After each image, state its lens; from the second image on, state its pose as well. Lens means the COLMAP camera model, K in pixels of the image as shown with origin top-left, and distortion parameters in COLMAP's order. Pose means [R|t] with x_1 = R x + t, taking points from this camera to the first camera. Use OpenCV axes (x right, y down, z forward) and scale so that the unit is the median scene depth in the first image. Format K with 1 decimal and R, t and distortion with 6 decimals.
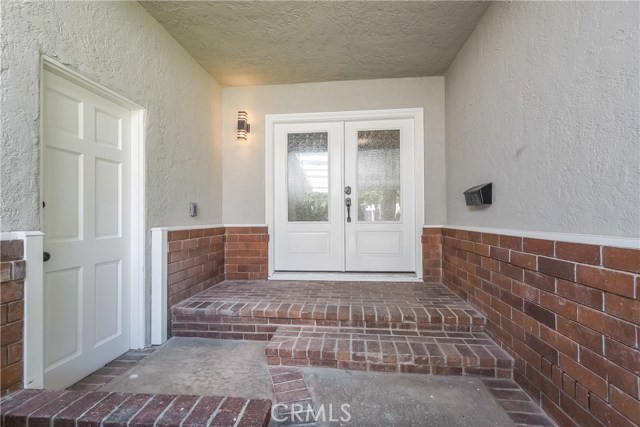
lens RADIAL K [[306.3, 0, 320.0], [0, 306.3, 213.5], [0, 0, 1]] dist [0.000855, 0.000051]
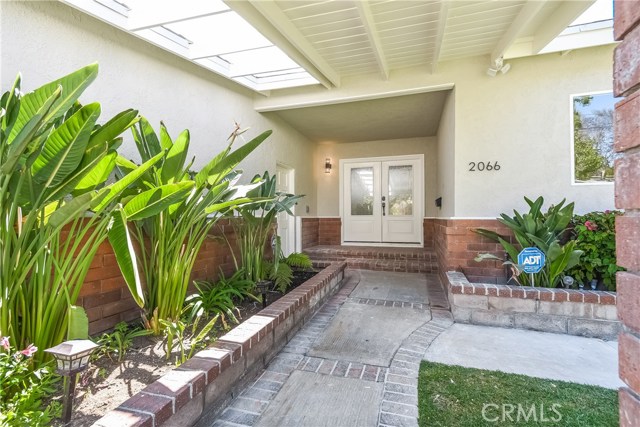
lens RADIAL K [[306.3, 0, 320.0], [0, 306.3, 213.5], [0, 0, 1]] dist [0.000855, 0.000051]
pose [[0.979113, 0.000793, -0.203314, 0.095742], [-0.000799, 1.000000, 0.000056, 0.016132], [0.203314, 0.000108, 0.979114, -0.931406]]
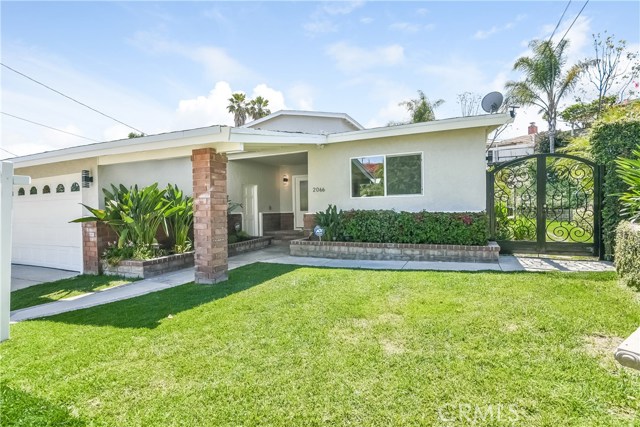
lens RADIAL K [[321.6, 0, 320.0], [0, 321.6, 213.5], [0, 0, 1]] dist [-0.000383, -0.000033]
pose [[0.945126, -0.009507, -0.326568, 1.155381], [0.018434, 0.999536, 0.024253, -0.023090], [0.326186, -0.028942, 0.944863, -1.990679]]
